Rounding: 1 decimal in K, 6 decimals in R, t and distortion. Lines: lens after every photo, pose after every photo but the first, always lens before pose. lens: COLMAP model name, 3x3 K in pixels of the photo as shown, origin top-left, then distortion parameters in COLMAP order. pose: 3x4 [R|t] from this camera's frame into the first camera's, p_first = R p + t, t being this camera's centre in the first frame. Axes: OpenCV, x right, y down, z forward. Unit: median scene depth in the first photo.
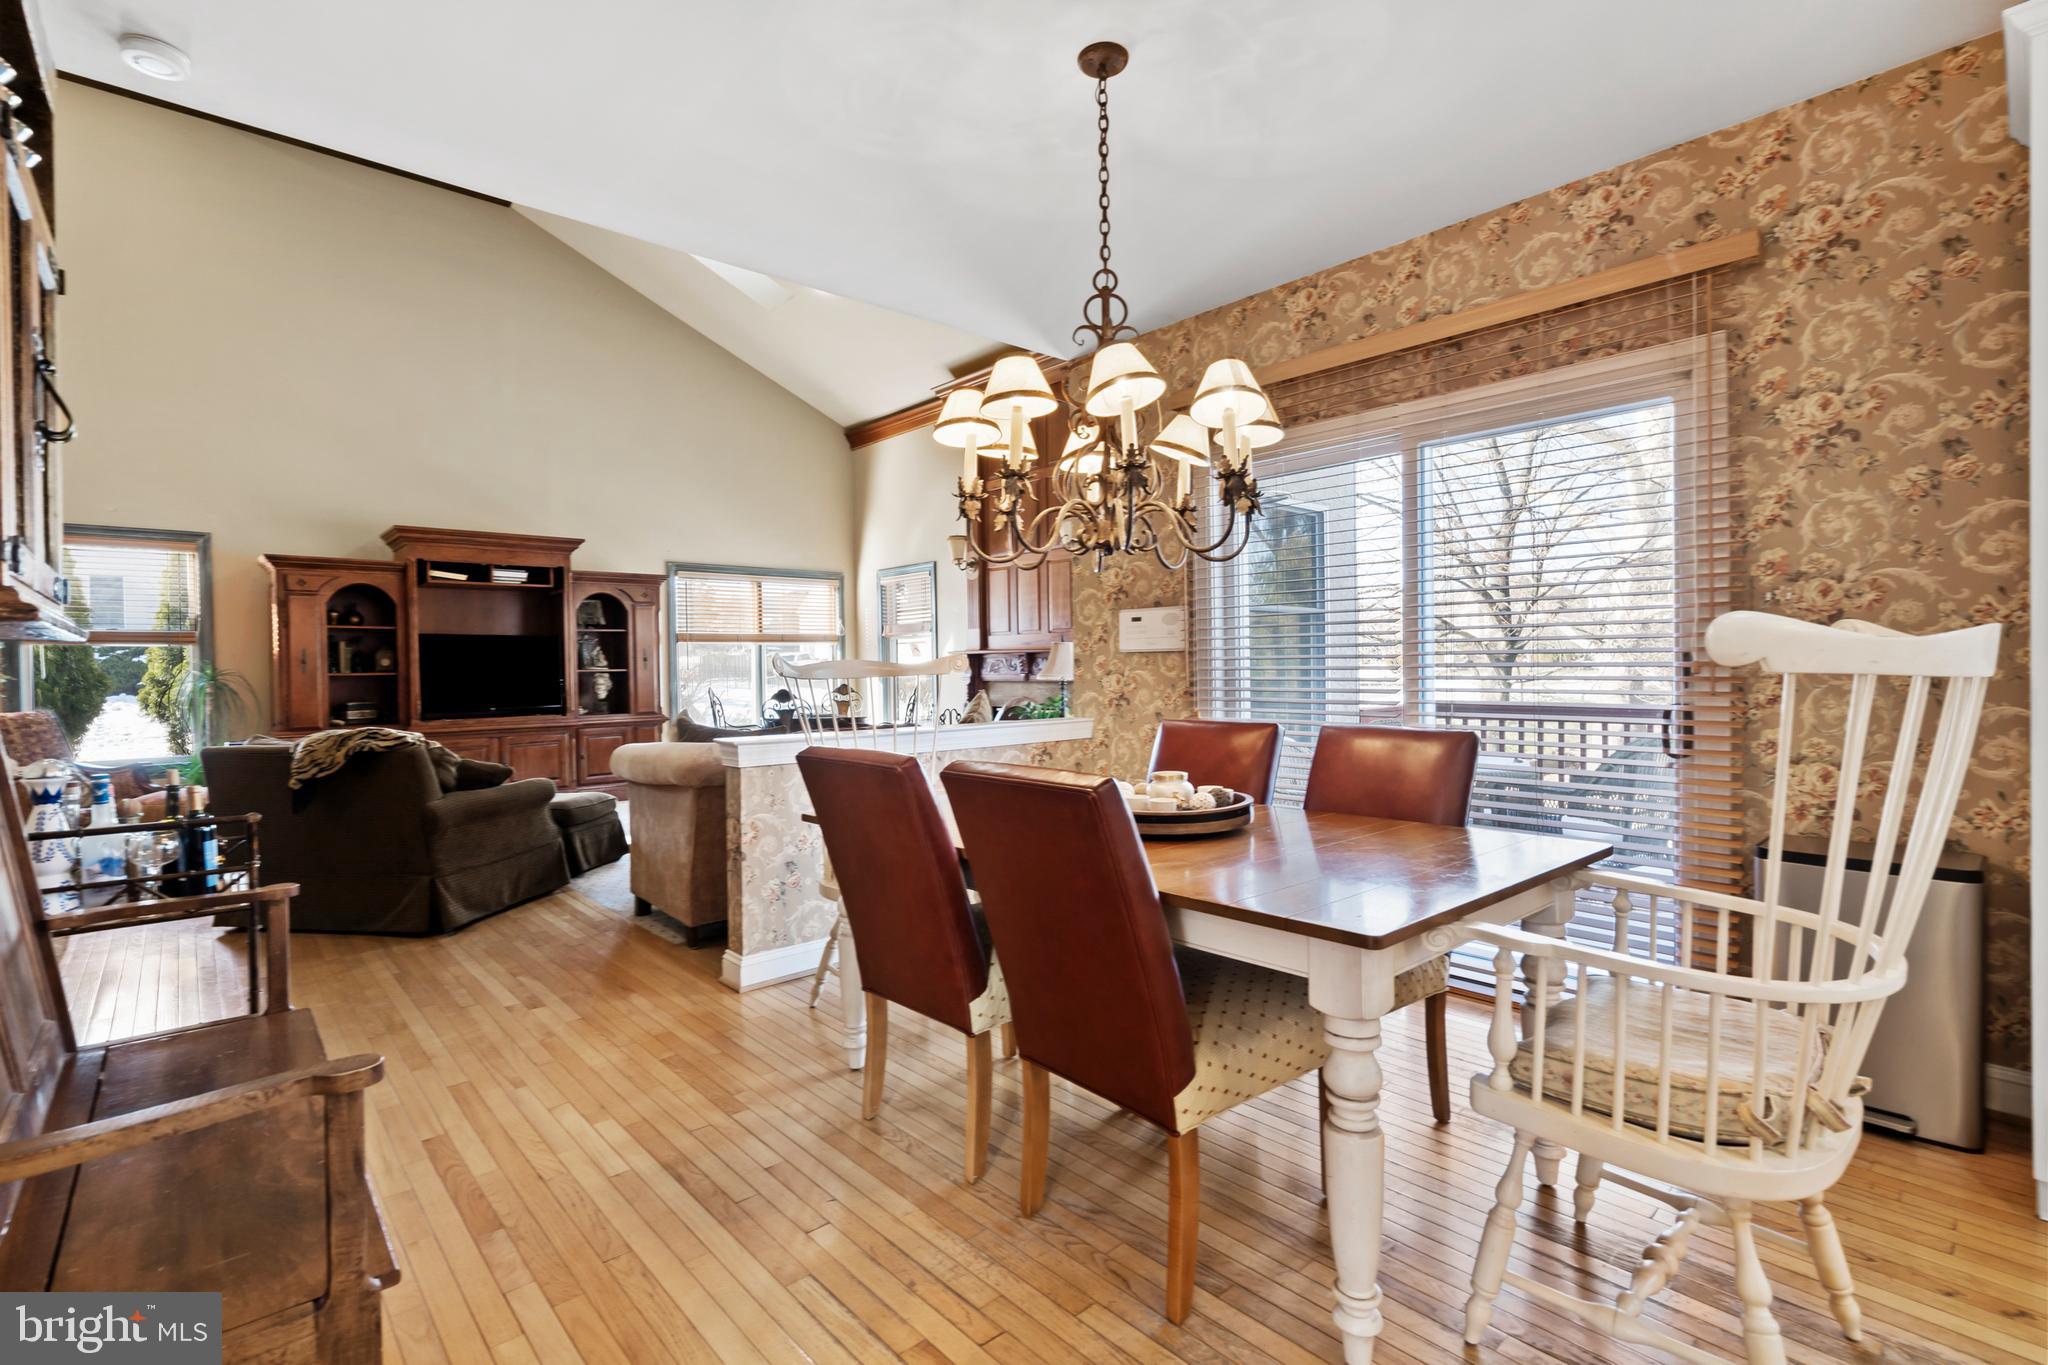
lens RADIAL K [[920.9, 0, 1010.2], [0, 920.9, 679.1], [0, 0, 1]] dist [0.001562, 0.000490]
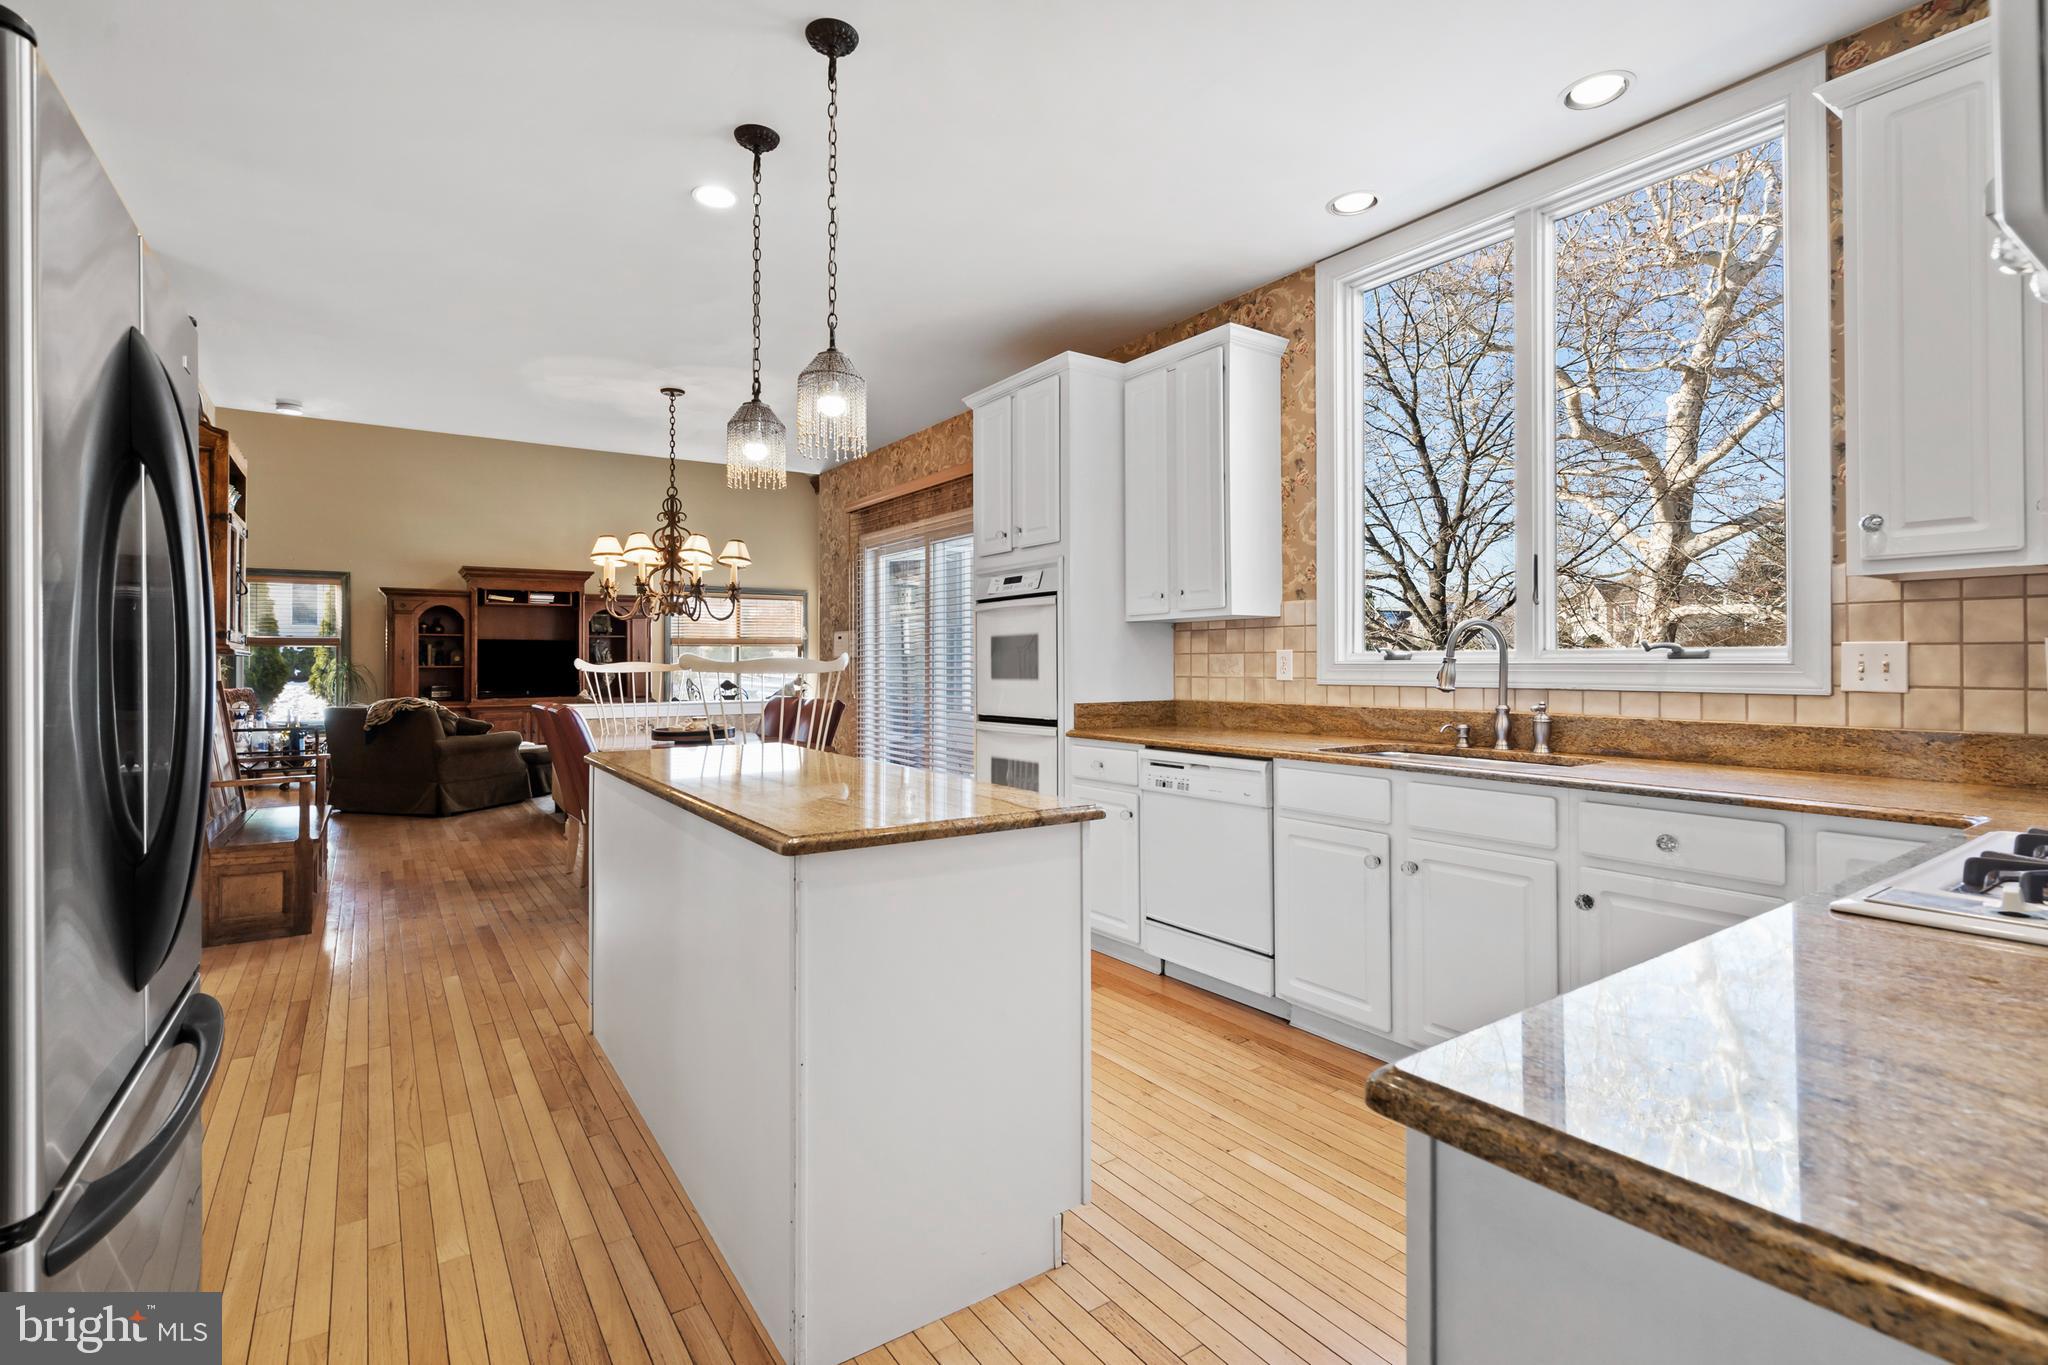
lens RADIAL K [[947.6, 0, 1018.6], [0, 947.6, 650.5], [0, 0, 1]] dist [-0.001393, -0.000084]
pose [[0.991079, 0.006411, -0.133123, 0.422902], [-0.010056, 0.999592, -0.026729, -0.000143], [0.132897, 0.027829, 0.990739, -0.385722]]
